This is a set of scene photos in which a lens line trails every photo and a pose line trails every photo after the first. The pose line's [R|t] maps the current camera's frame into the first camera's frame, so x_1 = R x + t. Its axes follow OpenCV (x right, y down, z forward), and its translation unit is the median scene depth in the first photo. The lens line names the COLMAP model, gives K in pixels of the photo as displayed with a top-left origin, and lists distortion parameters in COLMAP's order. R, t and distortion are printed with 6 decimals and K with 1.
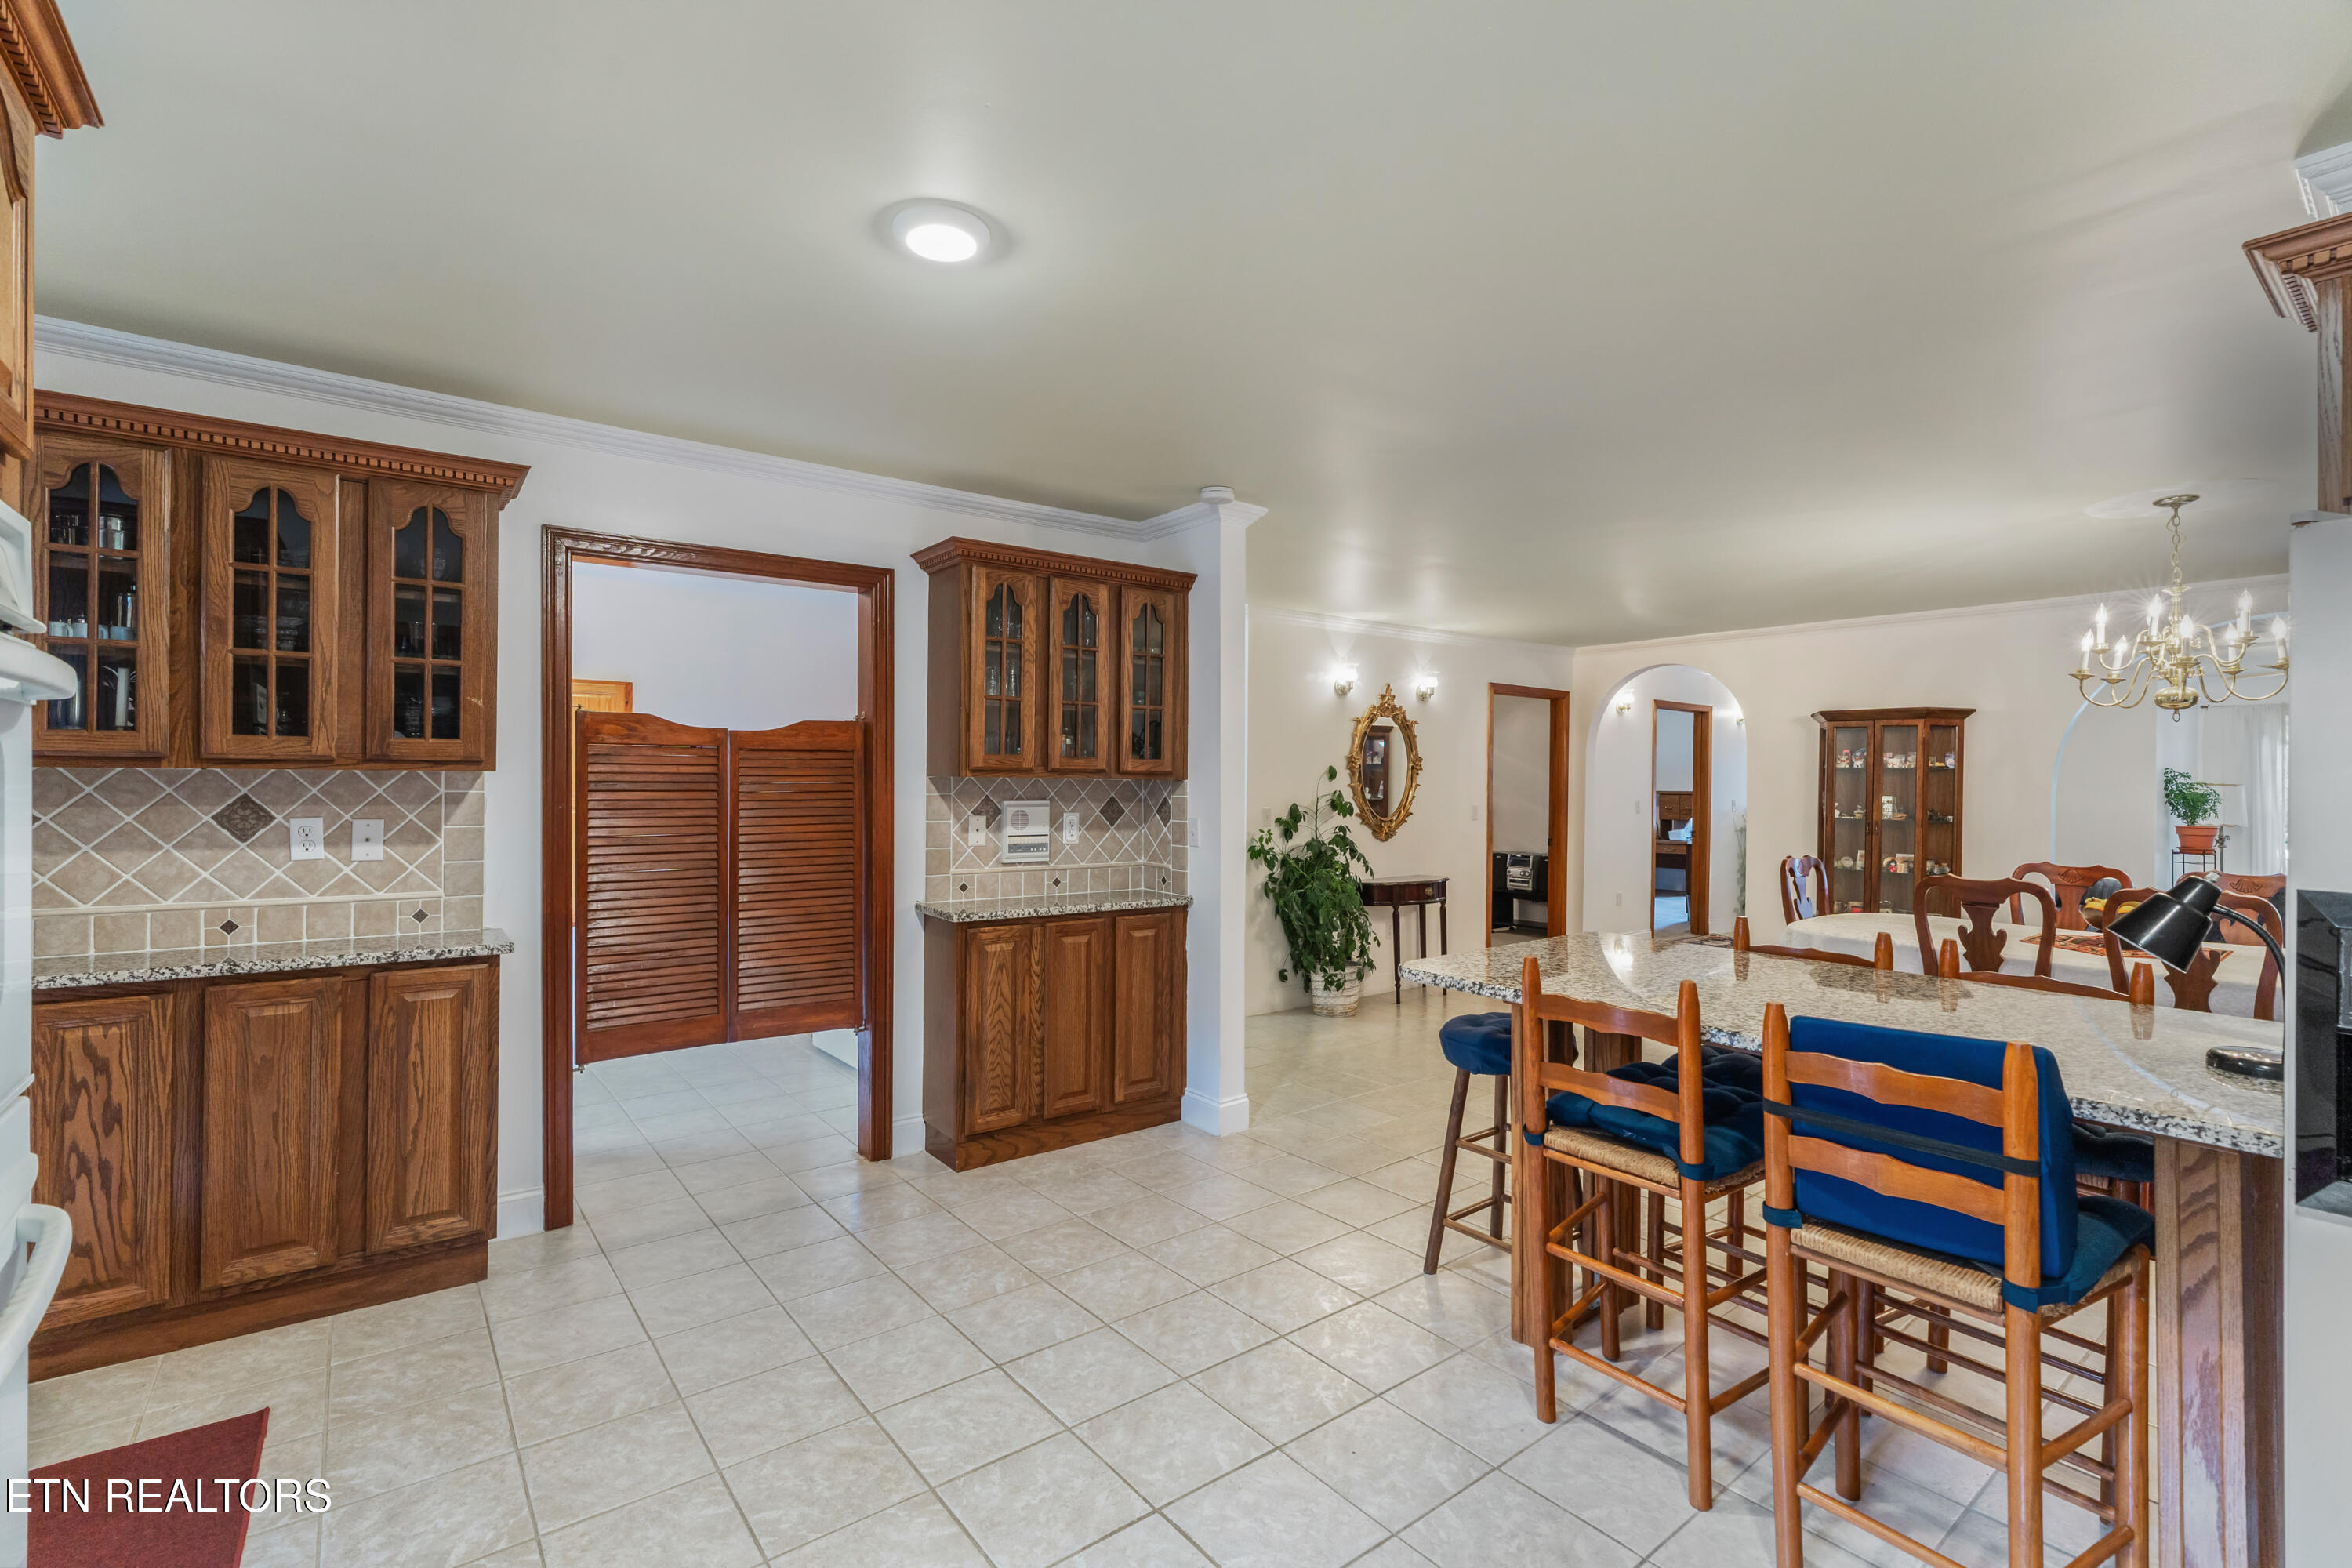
lens RADIAL K [[1049.3, 0, 1184.9], [0, 1049.3, 768.4], [0, 0, 1]] dist [-0.002789, 0.000358]
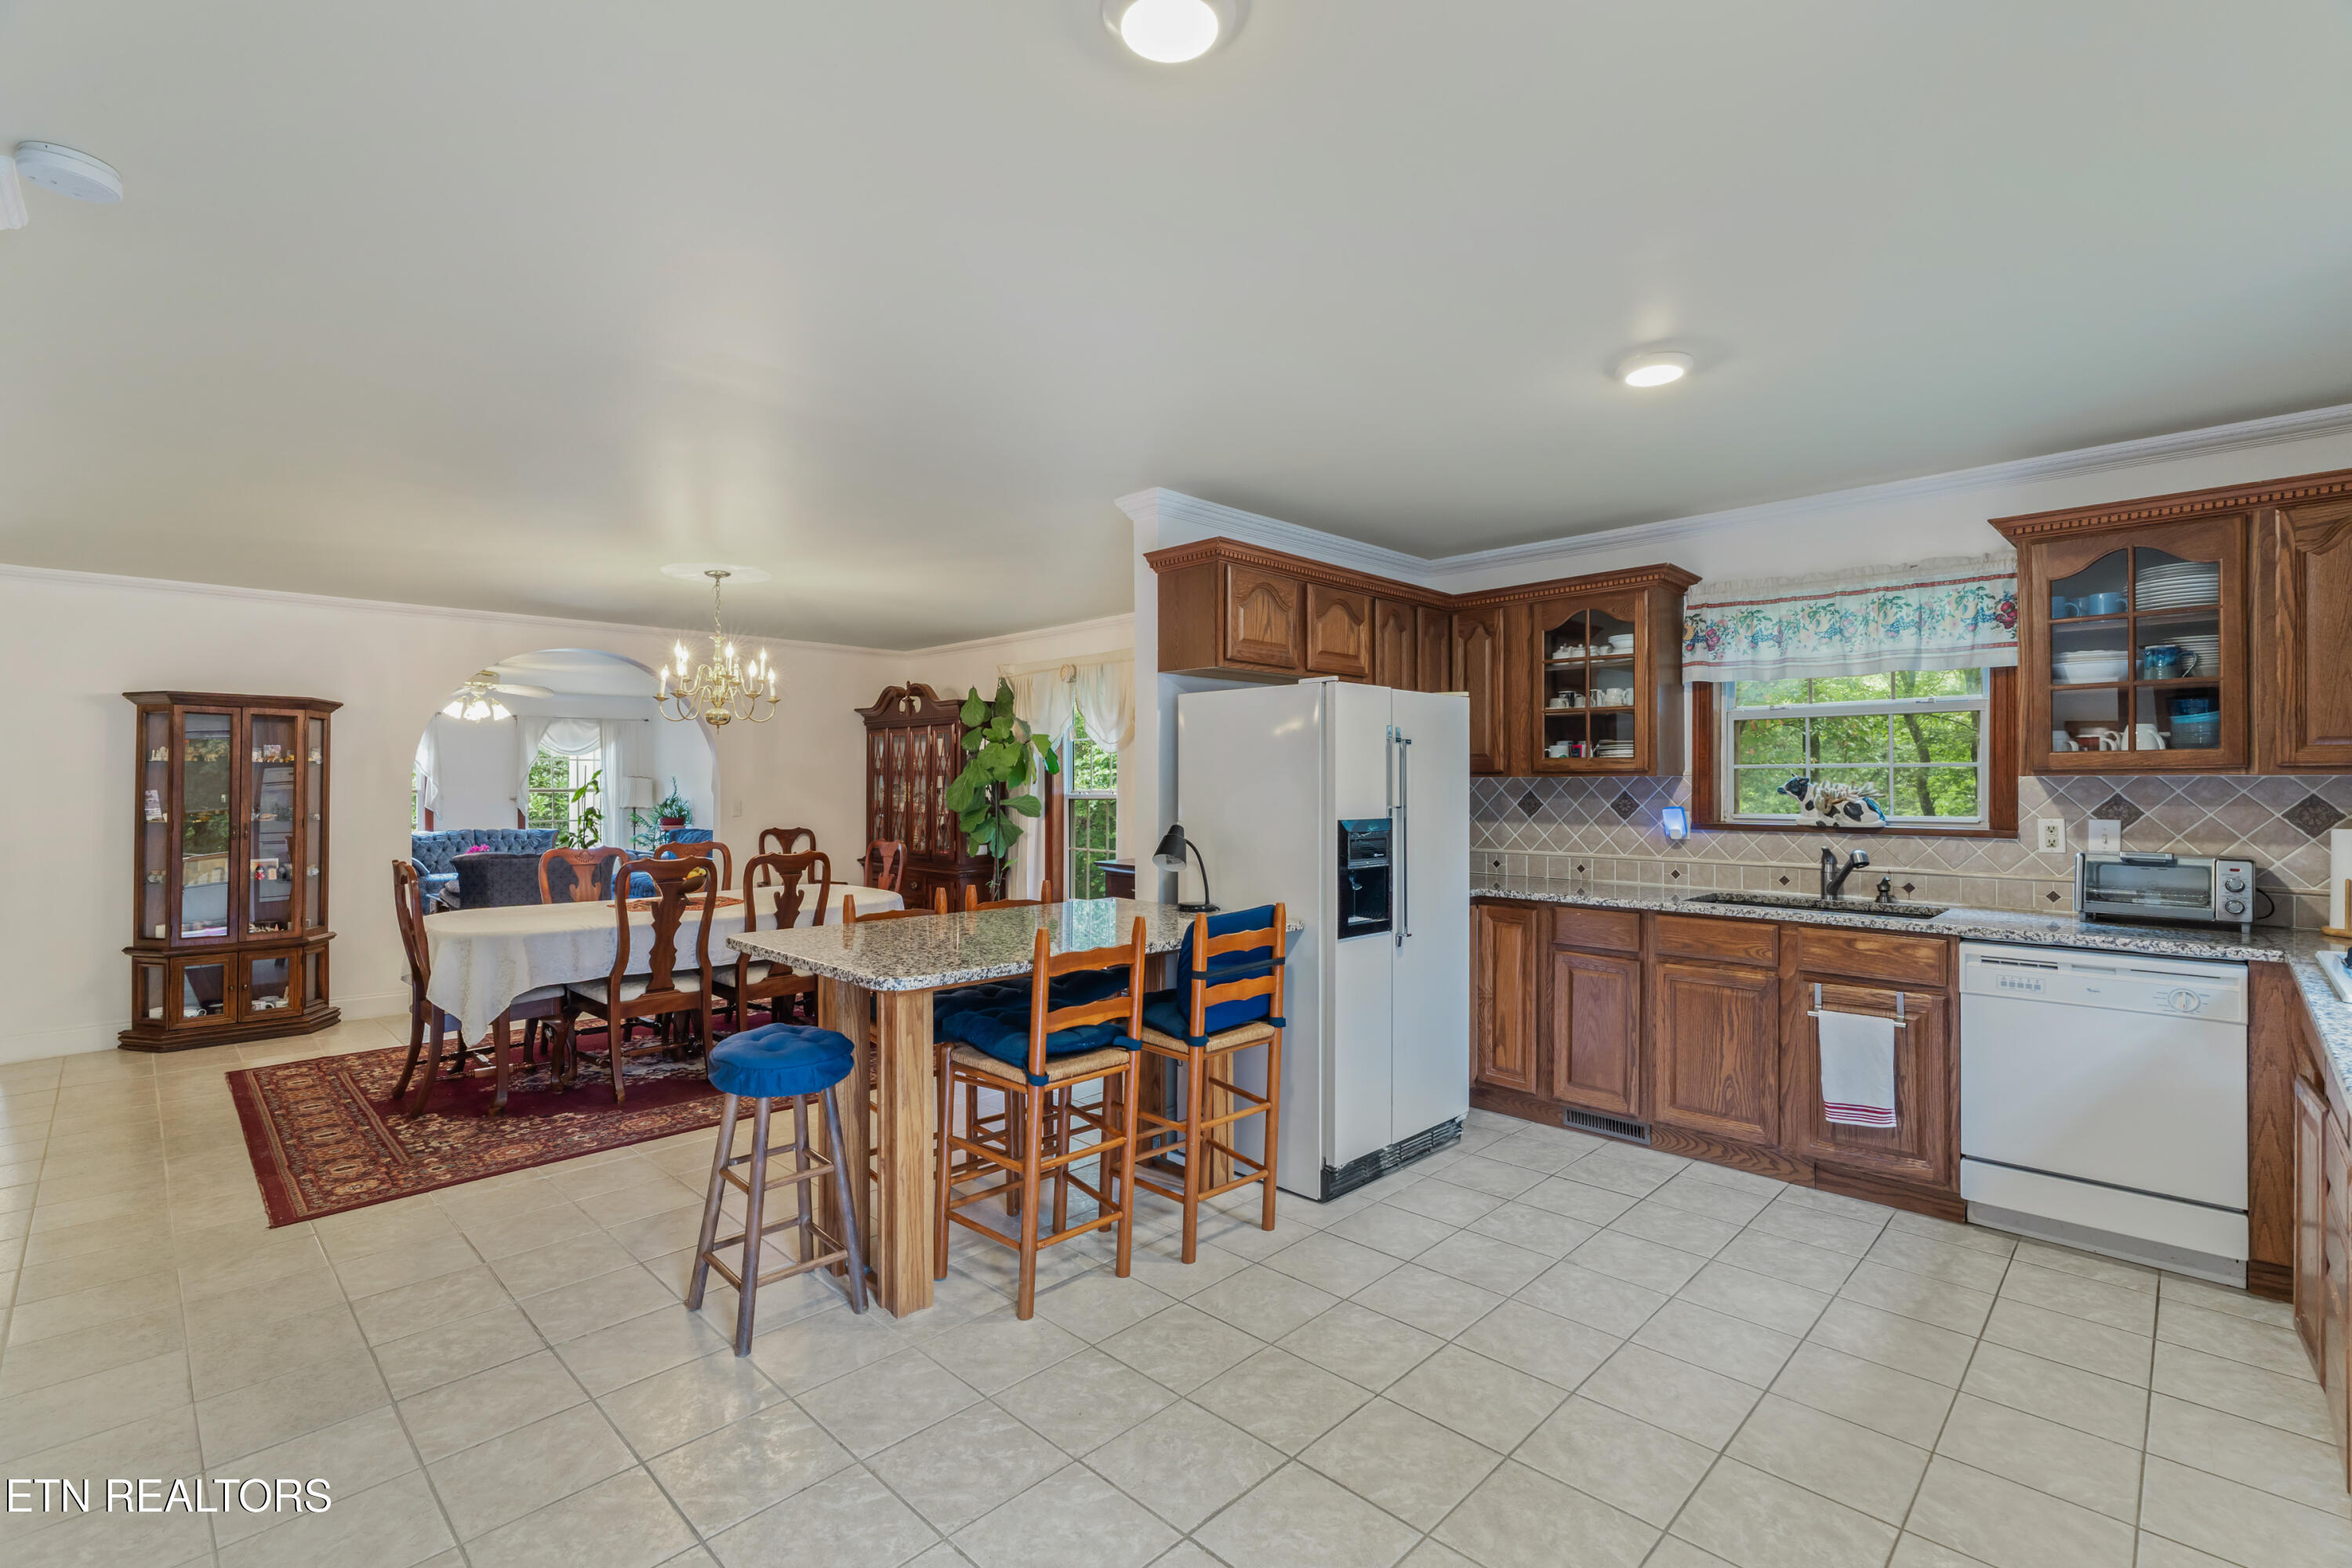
lens RADIAL K [[1049.3, 0, 1185.6], [0, 1049.3, 776.9], [0, 0, 1]] dist [-0.002789, 0.000358]
pose [[-0.130393, -0.003800, 0.991455, -0.600569], [-0.009876, 0.999948, 0.002533, 0.002444], [-0.991413, -0.009461, -0.130423, 0.689417]]
